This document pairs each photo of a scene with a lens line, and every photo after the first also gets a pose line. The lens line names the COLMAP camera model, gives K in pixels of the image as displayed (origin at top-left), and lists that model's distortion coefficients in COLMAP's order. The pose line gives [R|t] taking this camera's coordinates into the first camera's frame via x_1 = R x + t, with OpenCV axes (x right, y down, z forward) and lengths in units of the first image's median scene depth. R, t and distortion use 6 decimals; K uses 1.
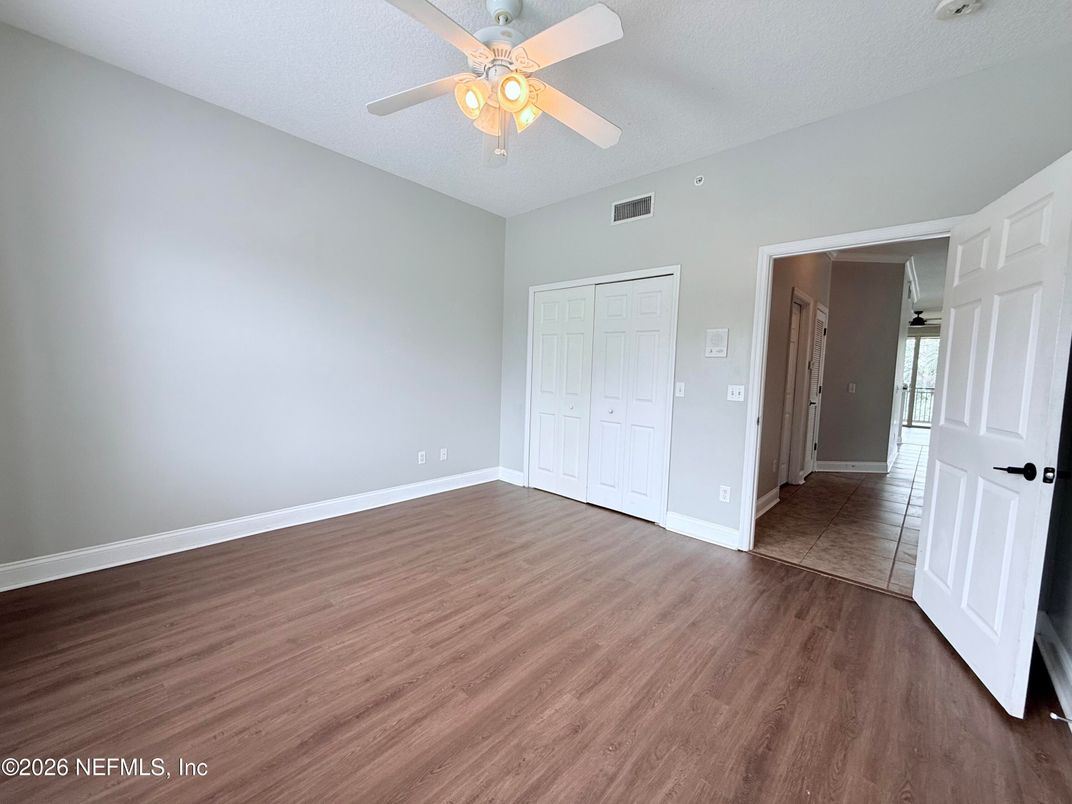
lens RADIAL K [[427.1, 0, 532.7], [0, 427.1, 399.6], [0, 0, 1]] dist [0.000015, 0.000225]
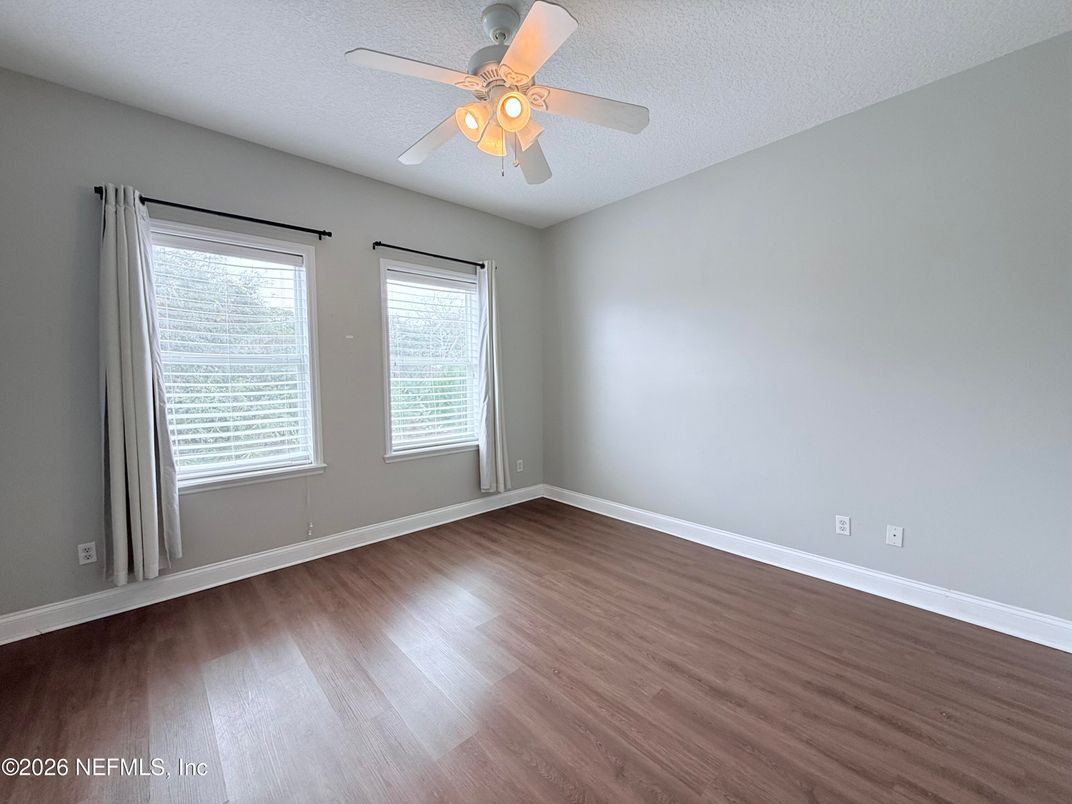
lens RADIAL K [[427.1, 0, 532.7], [0, 427.1, 399.6], [0, 0, 1]] dist [0.000015, 0.000225]
pose [[-0.082972, 0.022109, -0.996307, 0.662748], [-0.066460, 0.997405, 0.027669, -0.065436], [0.994333, 0.068510, -0.081288, 0.877236]]
